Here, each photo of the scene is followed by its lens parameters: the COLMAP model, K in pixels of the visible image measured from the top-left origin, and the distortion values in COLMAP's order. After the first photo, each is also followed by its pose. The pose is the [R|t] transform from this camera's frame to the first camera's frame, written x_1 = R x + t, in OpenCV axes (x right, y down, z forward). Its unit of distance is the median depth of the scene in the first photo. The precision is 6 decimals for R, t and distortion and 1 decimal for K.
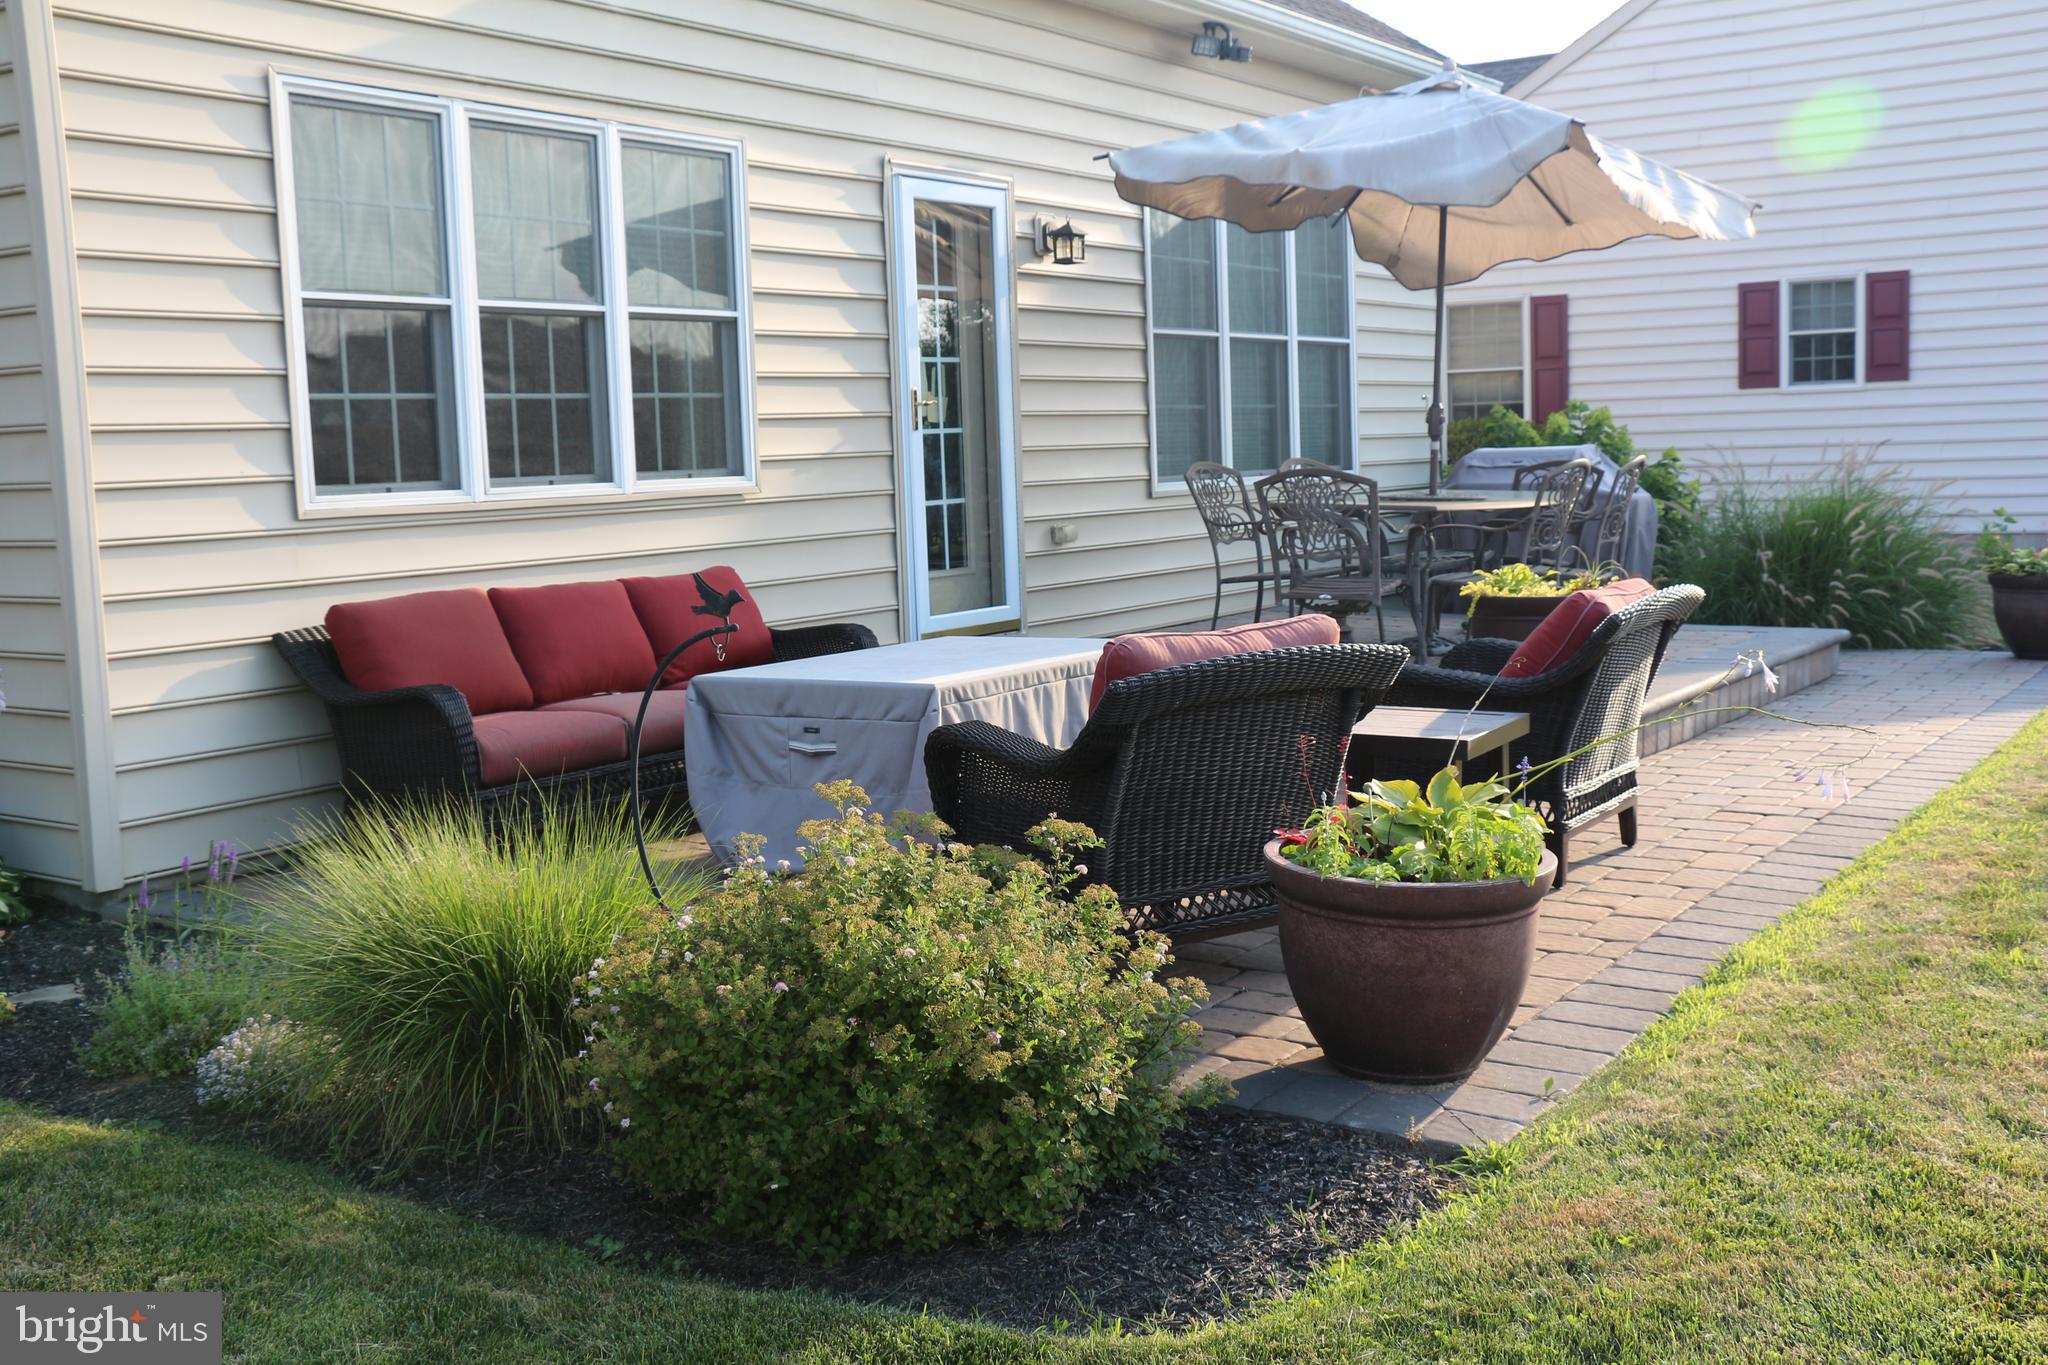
lens RADIAL K [[2030.8, 0, 1024.7], [0, 2030.8, 685.3], [0, 0, 1]] dist [-0.021315, 0.000000]
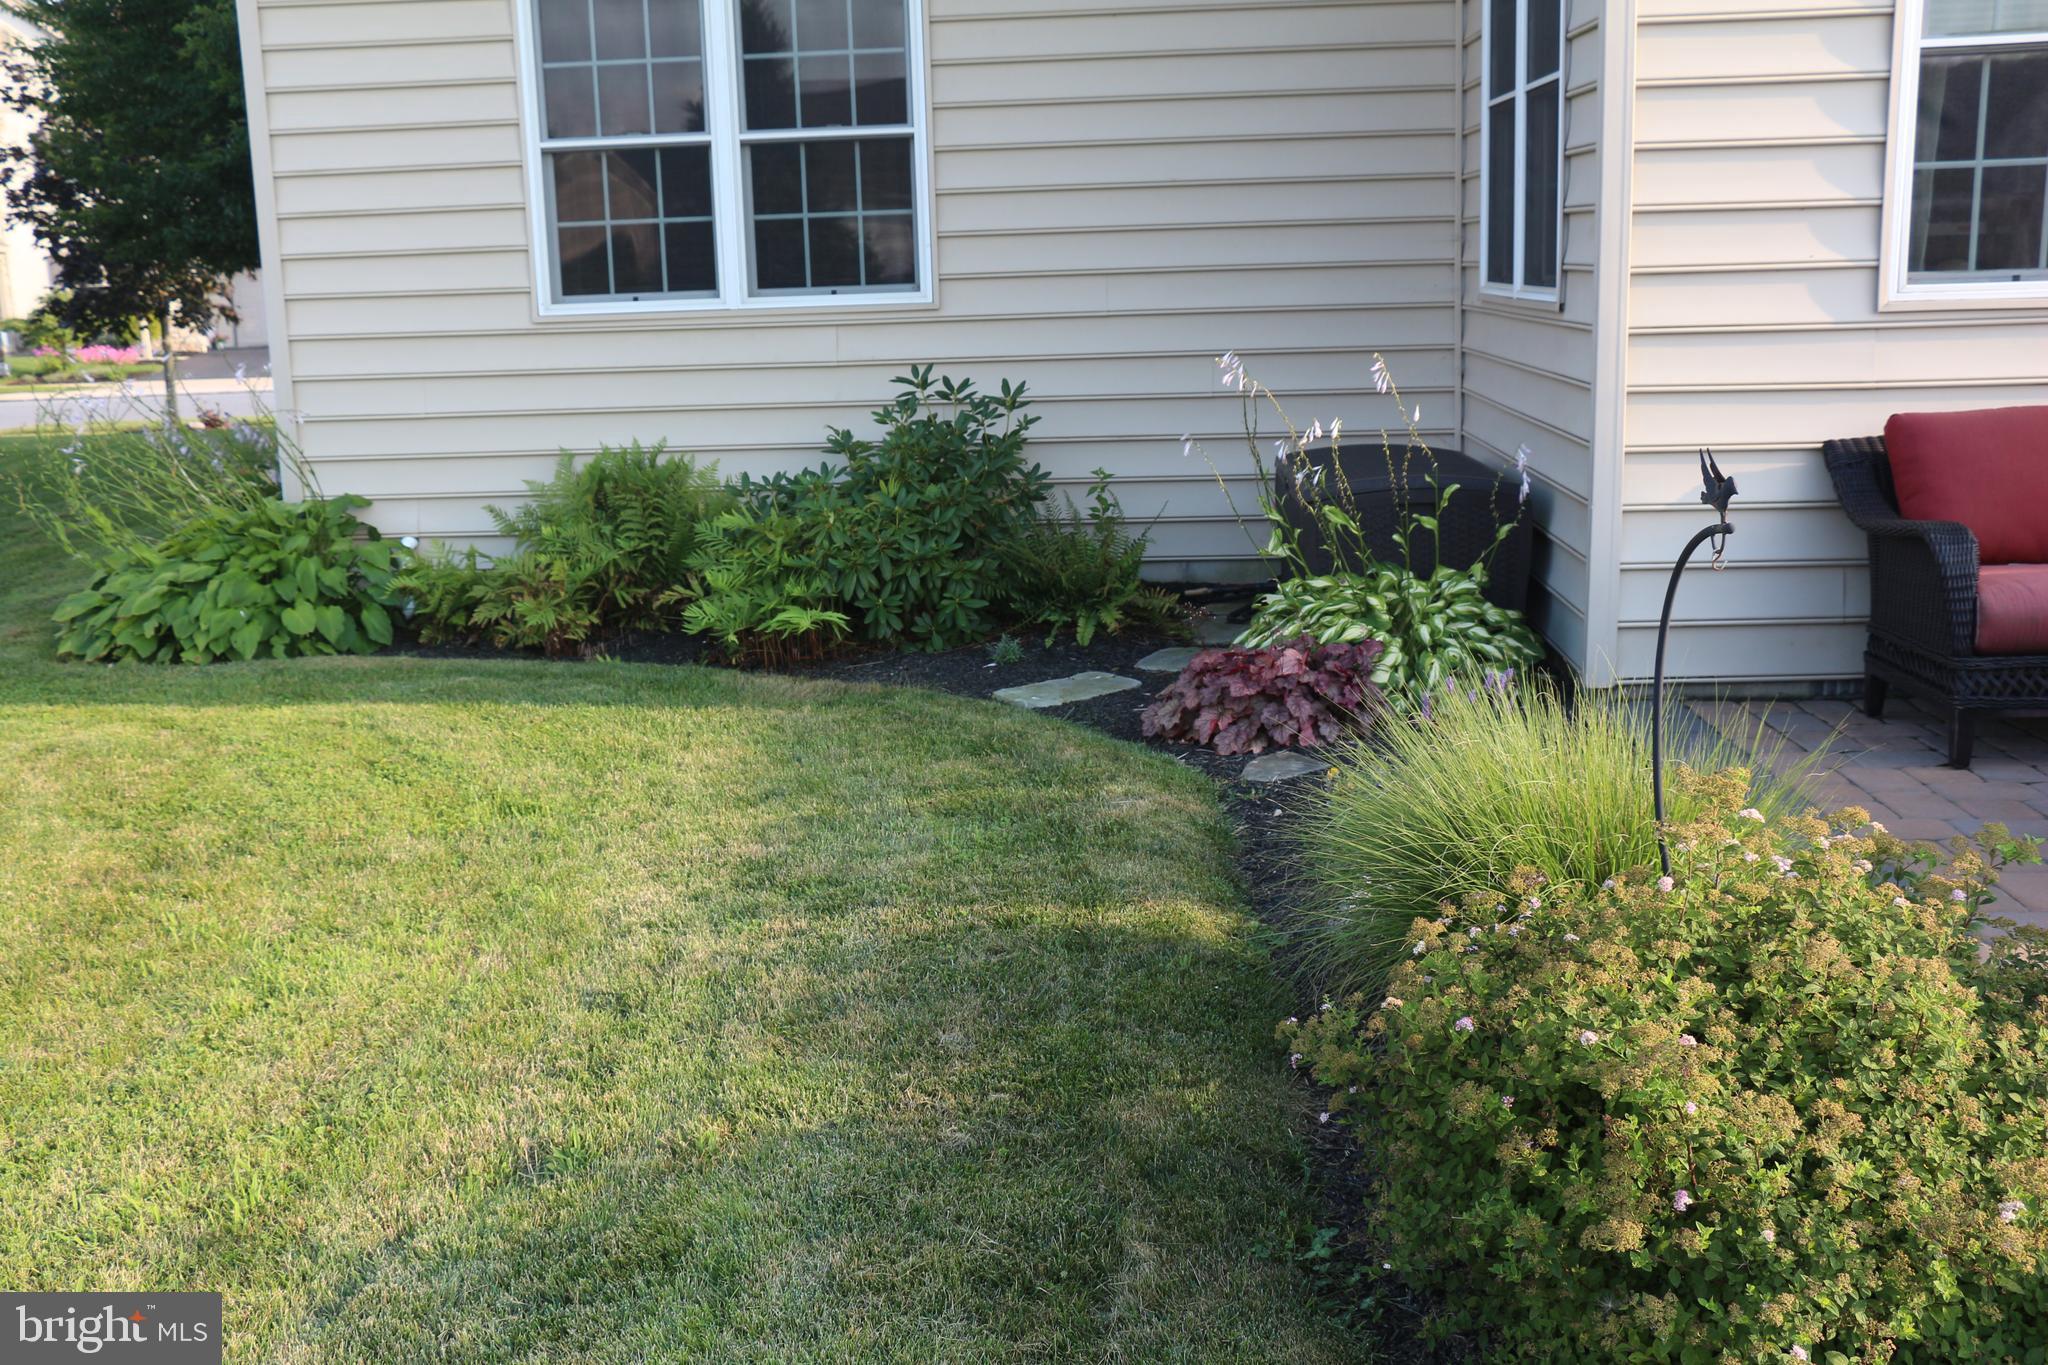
lens RADIAL K [[2030.8, 0, 1025.2], [0, 2030.8, 673.0], [0, 0, 1]] dist [-0.021315, 0.000000]
pose [[0.563875, 0.181110, -0.805757, 0.171485], [-0.094684, 0.983401, 0.154779, -0.031469], [0.820414, -0.010984, 0.571664, 0.225358]]
